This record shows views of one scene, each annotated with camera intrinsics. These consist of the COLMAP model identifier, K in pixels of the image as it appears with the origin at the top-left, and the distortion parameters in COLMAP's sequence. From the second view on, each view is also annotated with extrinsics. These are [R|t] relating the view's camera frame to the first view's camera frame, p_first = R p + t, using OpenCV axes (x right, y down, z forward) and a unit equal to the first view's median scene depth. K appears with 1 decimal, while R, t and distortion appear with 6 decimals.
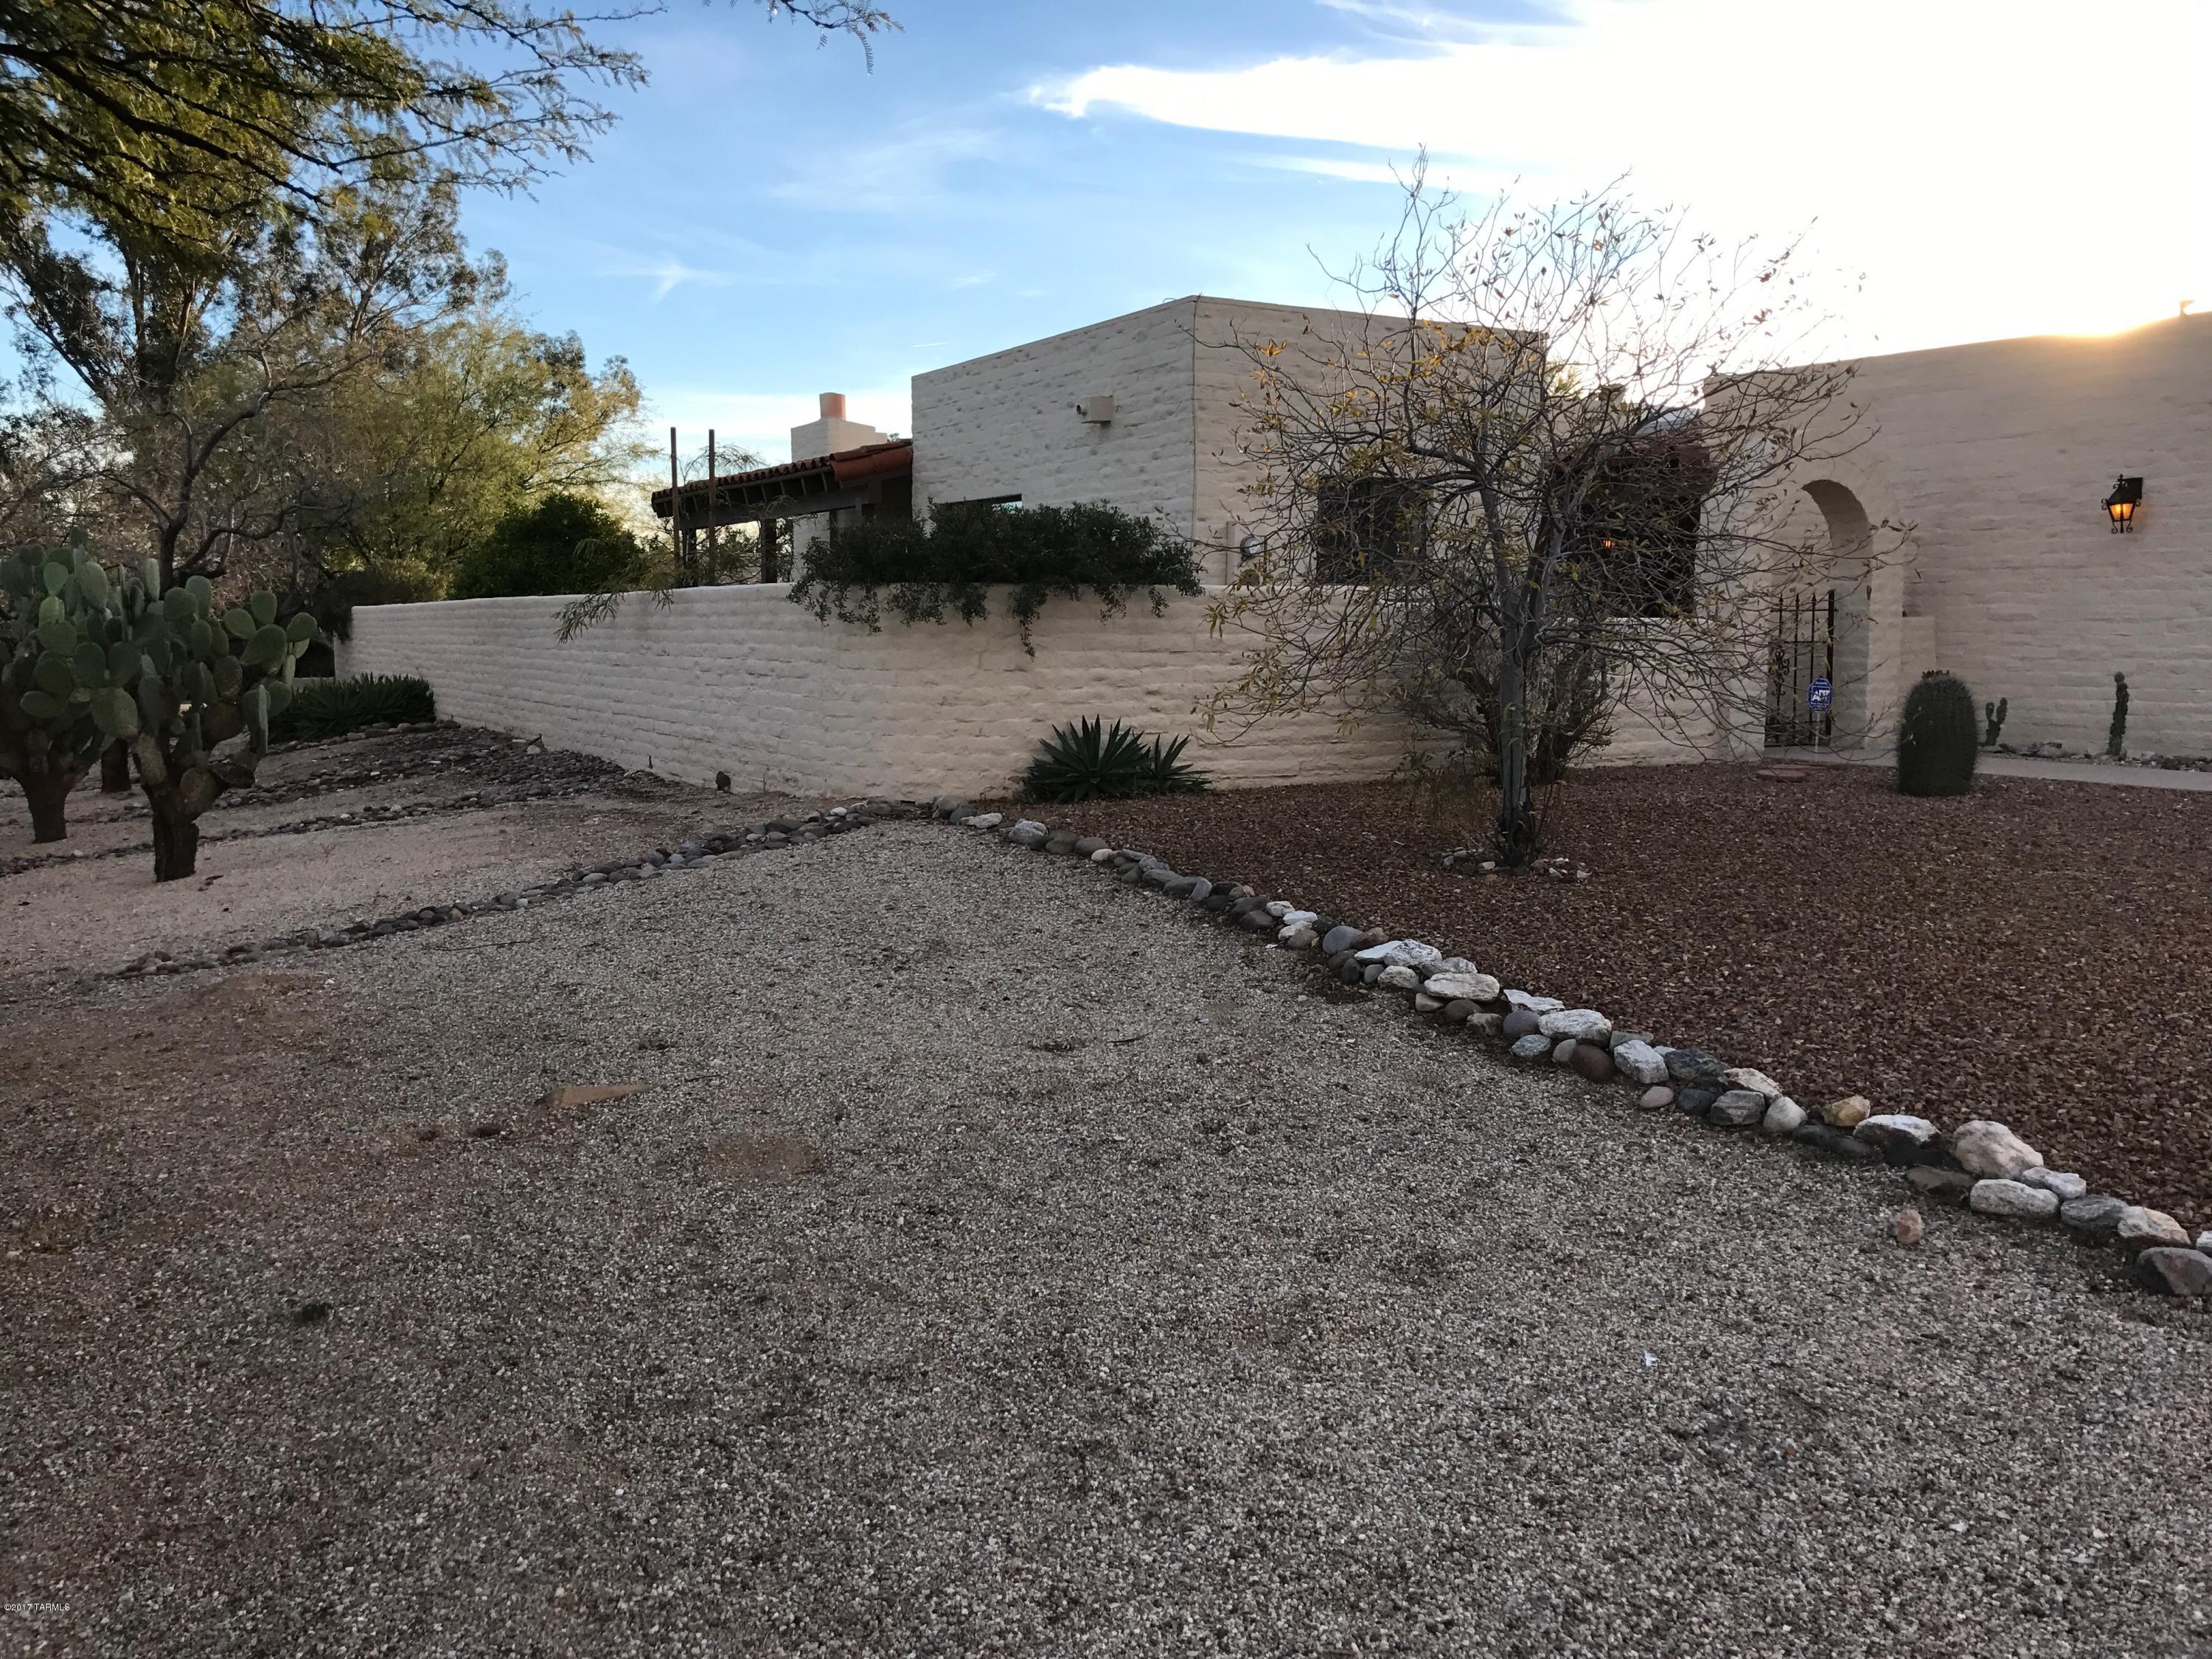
lens RADIAL K [[1825.1, 0, 1106.0], [0, 1825.1, 822.0], [0, 0, 1]] dist [0.012602, -0.007426]
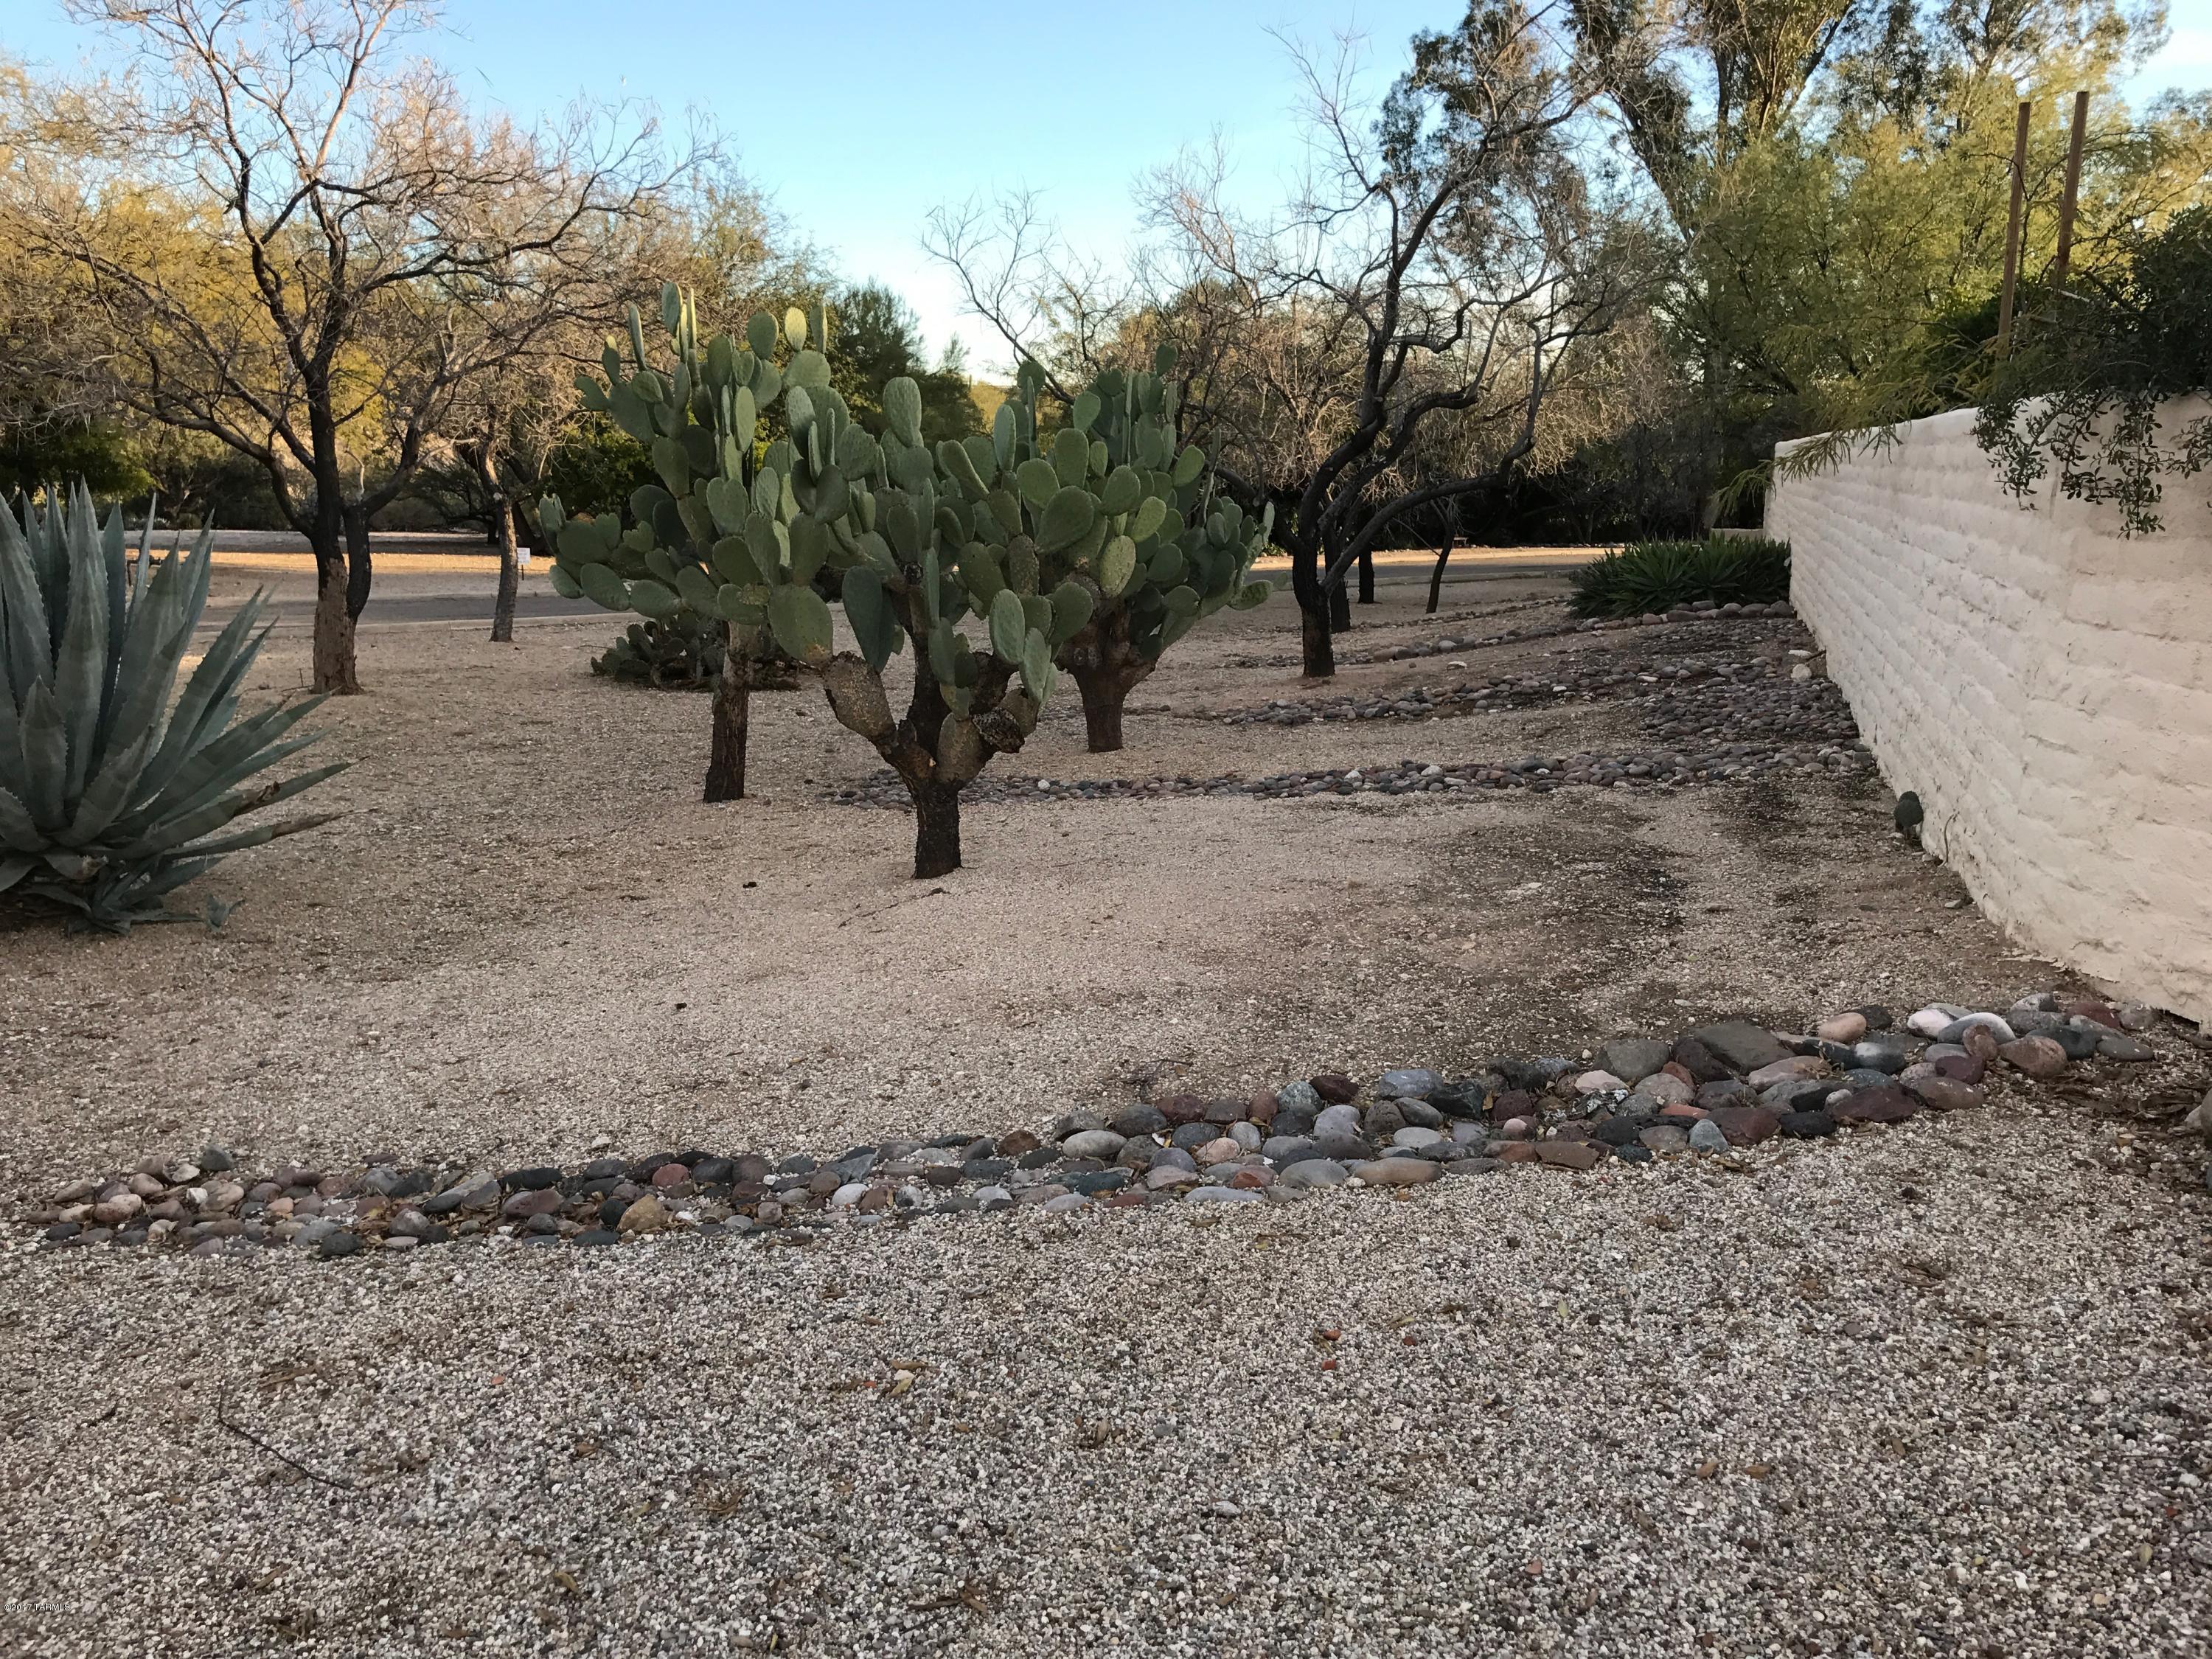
lens RADIAL K [[1825.1, 0, 1106.0], [0, 1825.1, 822.0], [0, 0, 1]] dist [0.012602, -0.007426]
pose [[0.667558, 0.158707, -0.727446, 0.004967], [-0.092799, 0.987135, 0.130204, -0.074806], [0.738752, -0.019413, 0.673698, 0.602936]]
